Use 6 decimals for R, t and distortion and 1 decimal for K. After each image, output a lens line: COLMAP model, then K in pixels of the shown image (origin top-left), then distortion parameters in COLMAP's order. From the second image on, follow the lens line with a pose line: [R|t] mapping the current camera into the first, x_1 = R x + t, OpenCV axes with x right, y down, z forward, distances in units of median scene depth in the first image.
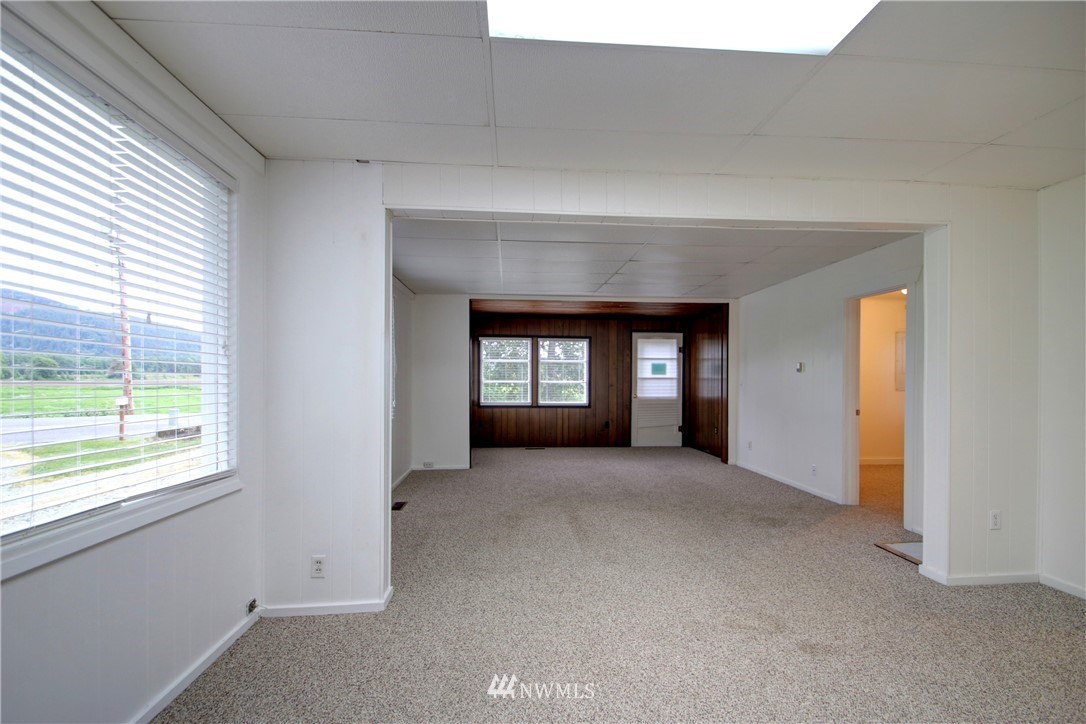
lens RADIAL K [[504.5, 0, 545.6], [0, 504.5, 377.9], [0, 0, 1]] dist [0.023917, -0.007002]
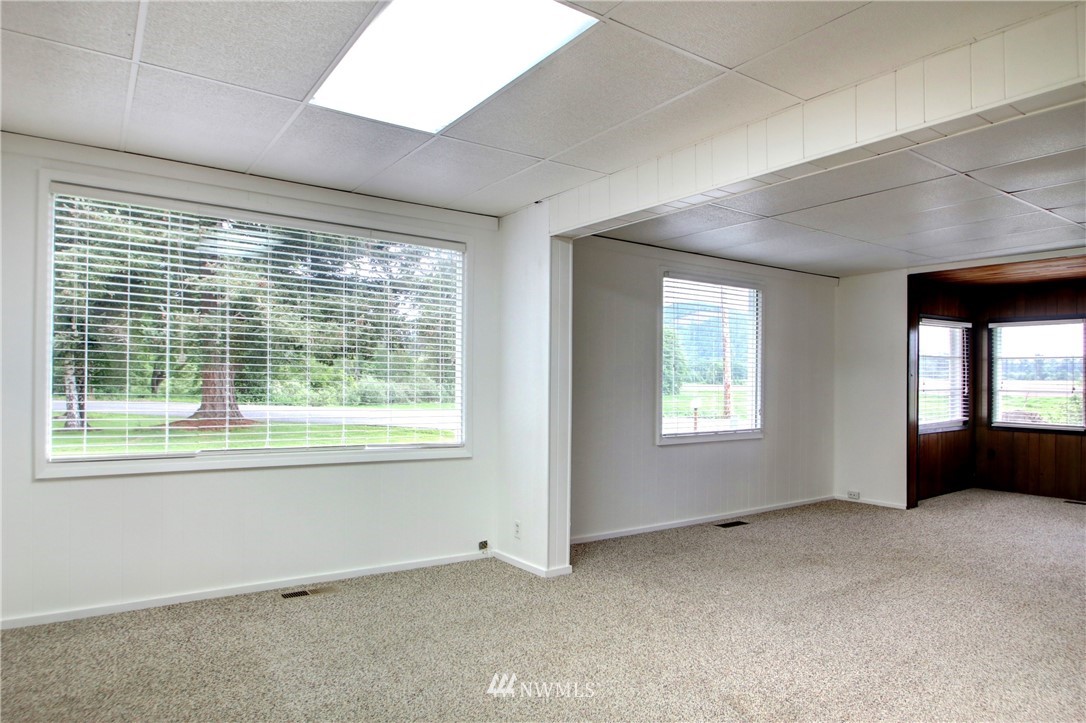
lens RADIAL K [[669.3, 0, 578.7], [0, 669.3, 381.2], [0, 0, 1]] dist [-0.006355, -0.000752]
pose [[0.527171, 0.003832, -0.849750, 0.730981], [-0.008308, 0.999965, -0.000645, 0.001424], [0.849718, 0.007399, 0.527185, 0.171178]]
